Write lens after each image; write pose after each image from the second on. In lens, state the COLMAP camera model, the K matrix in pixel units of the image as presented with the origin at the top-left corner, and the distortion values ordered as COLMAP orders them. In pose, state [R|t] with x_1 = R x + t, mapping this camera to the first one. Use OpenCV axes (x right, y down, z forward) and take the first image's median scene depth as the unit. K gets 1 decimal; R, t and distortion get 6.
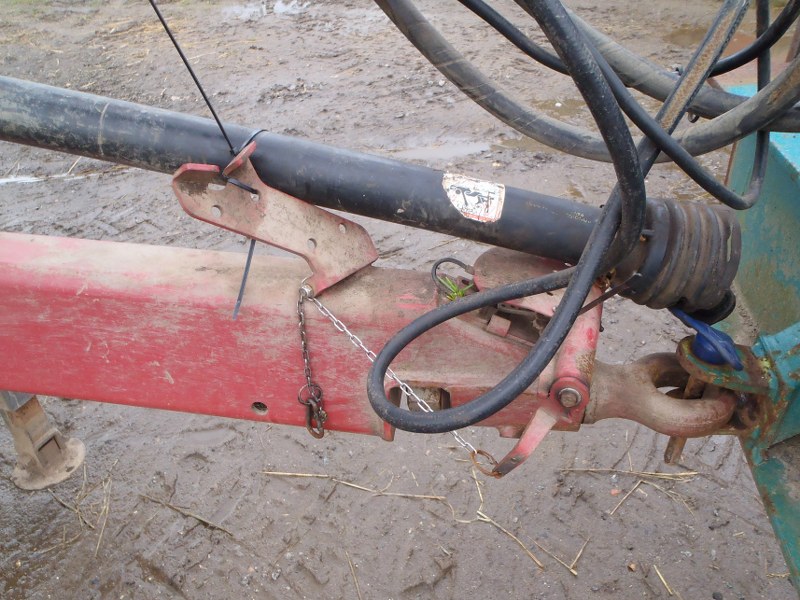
lens RADIAL K [[642.3, 0, 400.0], [0, 642.3, 300.0], [0, 0, 1]] dist [-0.001473, 0.003495]
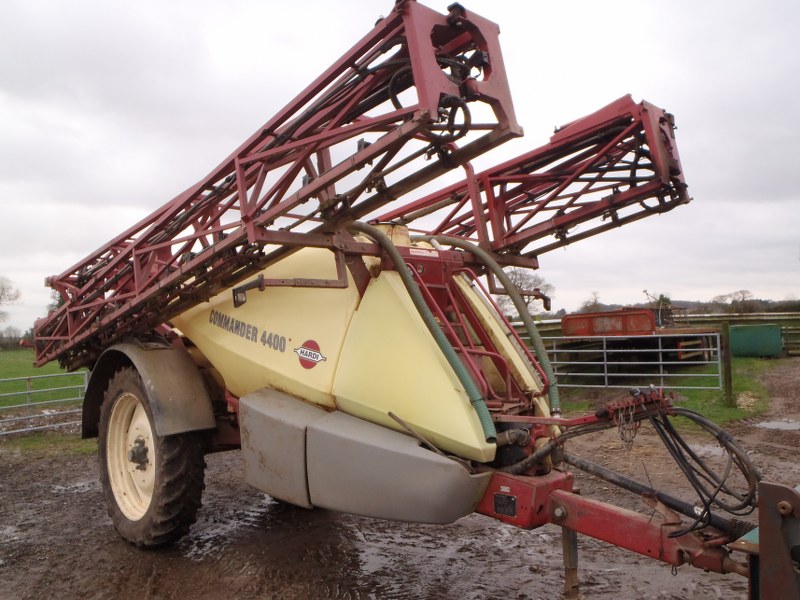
lens RADIAL K [[642.3, 0, 400.0], [0, 642.3, 300.0], [0, 0, 1]] dist [-0.001473, 0.003495]
pose [[0.758470, 0.010812, -0.651618, 1.555080], [-0.386243, 0.812798, -0.436092, 1.558859], [0.524919, 0.582445, 0.620659, -4.231882]]
